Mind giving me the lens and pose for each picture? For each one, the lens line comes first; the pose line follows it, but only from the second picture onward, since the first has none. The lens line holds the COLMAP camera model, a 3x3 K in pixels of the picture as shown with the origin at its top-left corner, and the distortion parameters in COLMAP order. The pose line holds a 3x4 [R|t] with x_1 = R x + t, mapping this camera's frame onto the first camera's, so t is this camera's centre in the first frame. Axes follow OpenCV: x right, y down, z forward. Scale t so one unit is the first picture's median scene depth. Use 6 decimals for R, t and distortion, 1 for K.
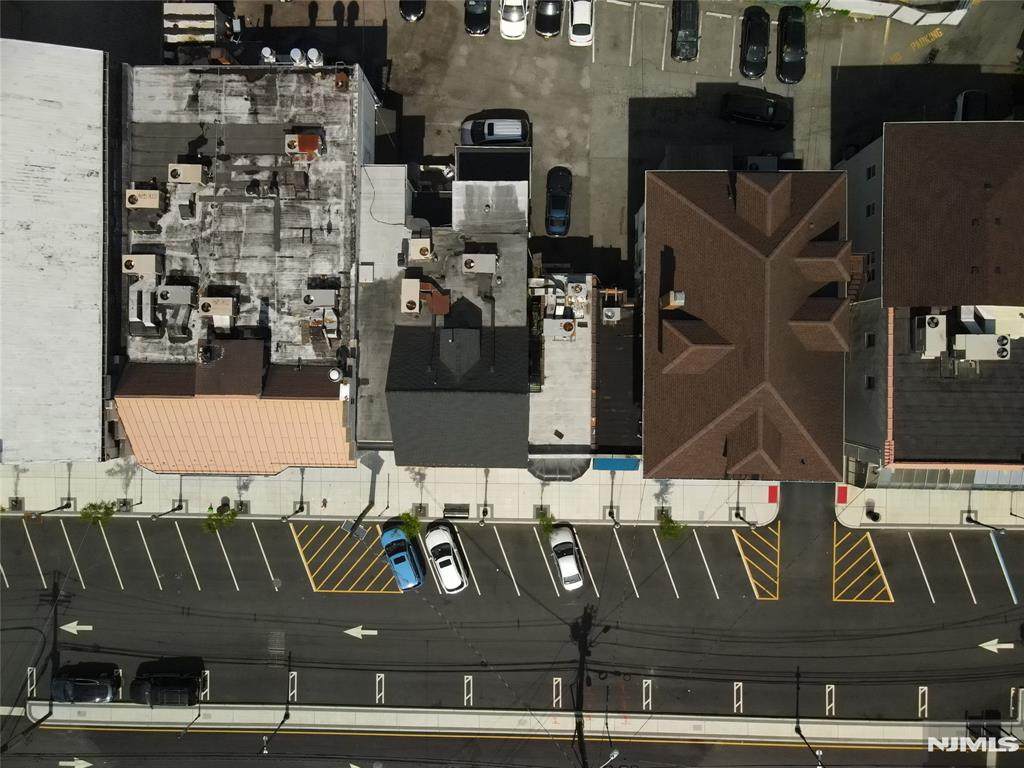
lens RADIAL K [[725.8, 0, 510.6], [0, 725.8, 384.6], [0, 0, 1]] dist [-0.001350, -0.003769]
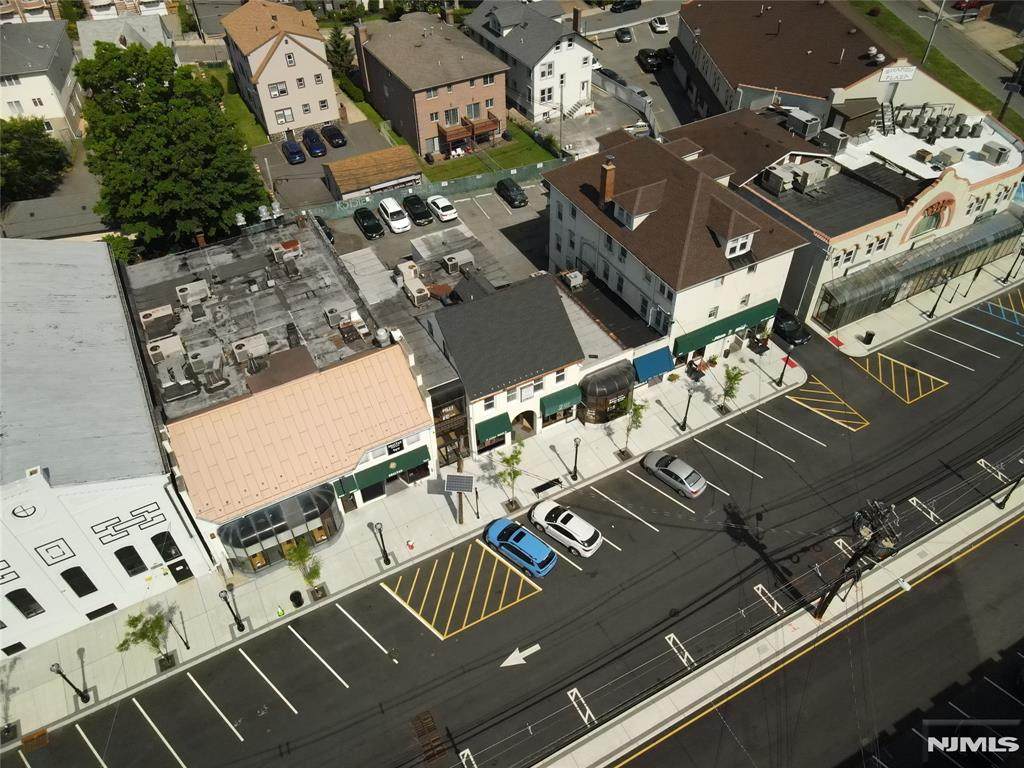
lens RADIAL K [[725.8, 0, 511.8], [0, 725.8, 385.9], [0, 0, 1]] dist [-0.001350, -0.003769]
pose [[0.875637, -0.336618, 0.346336, -0.387163], [0.482970, 0.611471, -0.626772, 0.648429], [-0.000792, 0.716095, 0.698003, 0.266204]]
